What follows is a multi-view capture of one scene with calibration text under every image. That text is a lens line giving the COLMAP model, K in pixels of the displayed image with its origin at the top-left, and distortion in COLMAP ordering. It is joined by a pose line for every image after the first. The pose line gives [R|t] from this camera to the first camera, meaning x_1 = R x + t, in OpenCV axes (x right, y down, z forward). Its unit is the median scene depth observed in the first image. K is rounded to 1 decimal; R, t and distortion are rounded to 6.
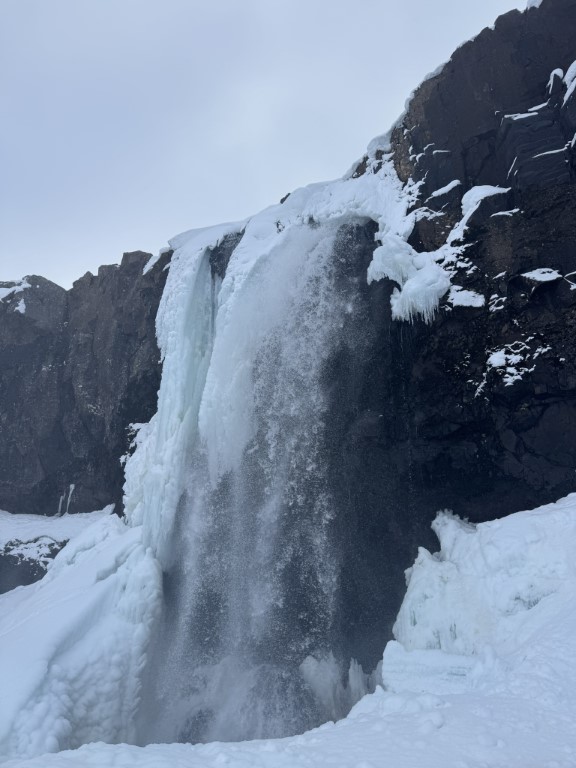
lens RADIAL K [[539.3, 0, 286.4], [0, 539.3, 386.9], [0, 0, 1]] dist [0.045826, -0.055949]
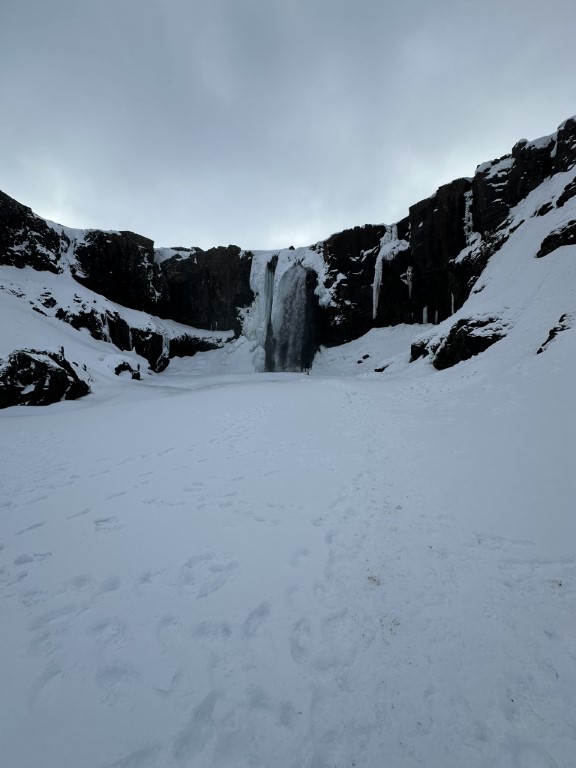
lens RADIAL K [[306.3, 0, 288.1], [0, 306.3, 385.8], [0, 0, 1]] dist [-0.015235, 0.000014]
pose [[0.969496, 0.032282, 0.242970, -0.679733], [-0.139526, 0.887689, 0.438794, -0.620576], [-0.201517, -0.459310, 0.865116, -1.578036]]
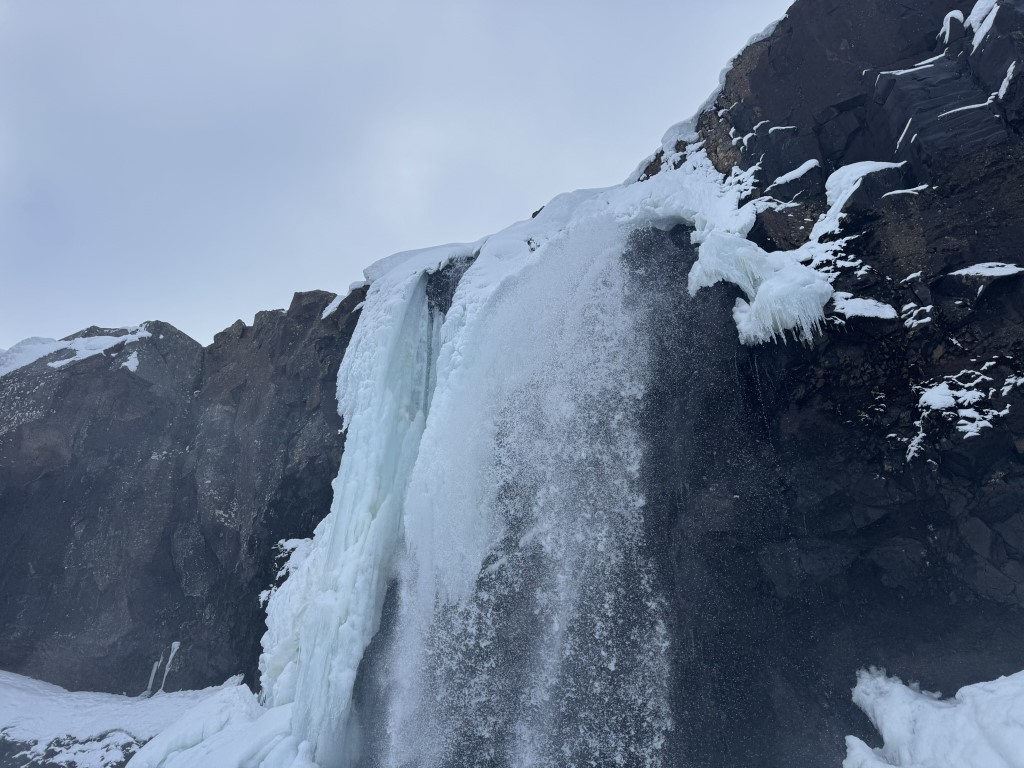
lens RADIAL K [[719.1, 0, 519.3], [0, 719.1, 383.7], [0, 0, 1]] dist [0.045826, -0.055949]
pose [[0.998885, 0.033451, 0.033321, -0.076002], [-0.025723, 0.977351, -0.210058, 0.094717], [-0.039593, 0.208966, 0.977121, 0.213464]]
